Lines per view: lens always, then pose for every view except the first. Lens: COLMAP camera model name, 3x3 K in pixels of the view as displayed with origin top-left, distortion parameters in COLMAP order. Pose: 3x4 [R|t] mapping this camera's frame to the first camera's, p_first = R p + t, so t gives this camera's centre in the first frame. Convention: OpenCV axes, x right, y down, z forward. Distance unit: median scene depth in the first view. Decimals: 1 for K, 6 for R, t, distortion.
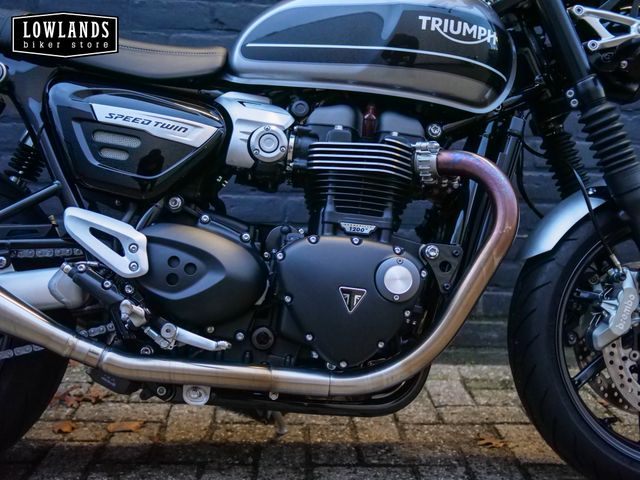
lens RADIAL K [[736.1, 0, 320.0], [0, 736.1, 240.0], [0, 0, 1]] dist [-0.018483, 0.042739]
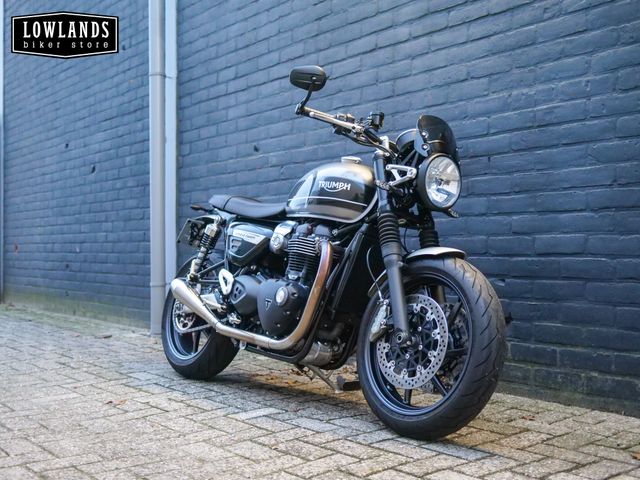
lens RADIAL K [[736.1, 0, 320.0], [0, 736.1, 240.0], [0, 0, 1]] dist [-0.018483, 0.042739]
pose [[0.603648, -0.046753, -0.795879, 1.874652], [-0.091538, 0.987613, -0.127445, 0.149395], [0.791978, 0.149785, 0.591891, -0.277311]]
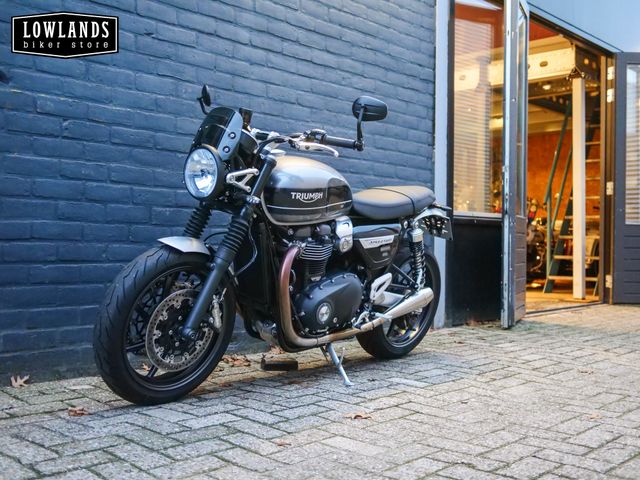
lens RADIAL K [[736.1, 0, 320.0], [0, 736.1, 240.0], [0, 0, 1]] dist [-0.018483, 0.042739]
pose [[0.714627, -0.022299, 0.699150, -1.888997], [0.111314, 0.990381, -0.082190, 0.090136], [-0.690592, 0.136560, 0.710235, -0.696587]]
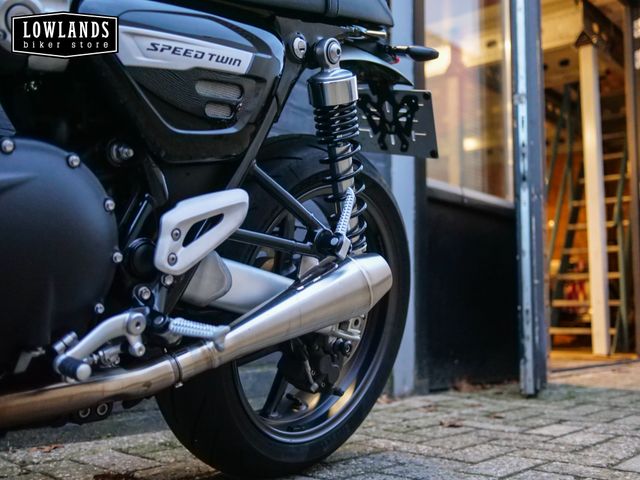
lens RADIAL K [[740.7, 0, 320.0], [0, 740.7, 240.0], [0, 0, 1]] dist [-0.005097, 0.003340]
pose [[0.673296, 0.050436, 0.737651, -0.382211], [0.121161, 0.976658, -0.177368, 0.217306], [-0.729378, 0.208795, 0.651469, 0.467171]]
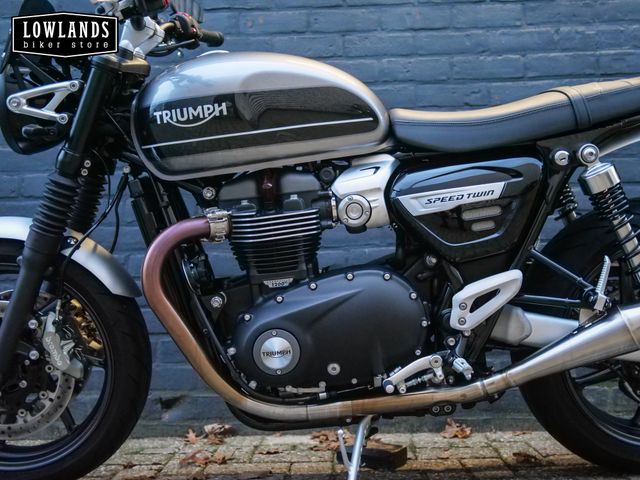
lens RADIAL K [[736.1, 0, 320.0], [0, 736.1, 240.0], [0, 0, 1]] dist [-0.018483, 0.042739]
pose [[0.995718, -0.064457, -0.066259, -0.097204], [0.046543, 0.968885, -0.243096, 0.240362], [0.079867, 0.238971, 0.967737, -0.135420]]
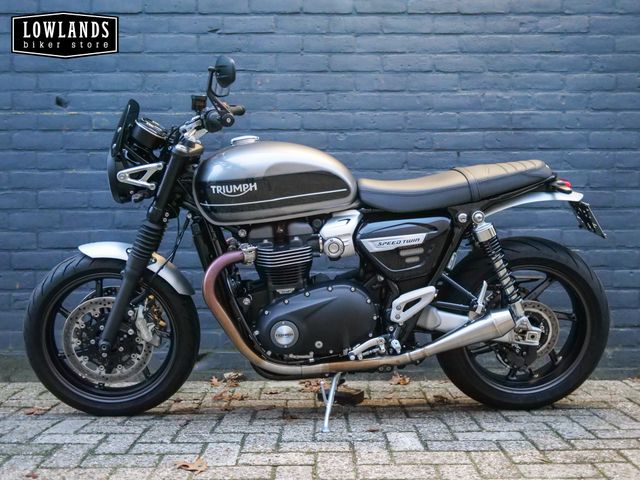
lens RADIAL K [[756.6, 0, 320.0], [0, 756.6, 240.0], [0, 0, 1]] dist [-0.018250, 0.041413]
pose [[0.998667, -0.038270, -0.034642, -0.084608], [0.032379, 0.987065, -0.157018, 0.197259], [0.040203, 0.155687, 0.986988, -0.926470]]
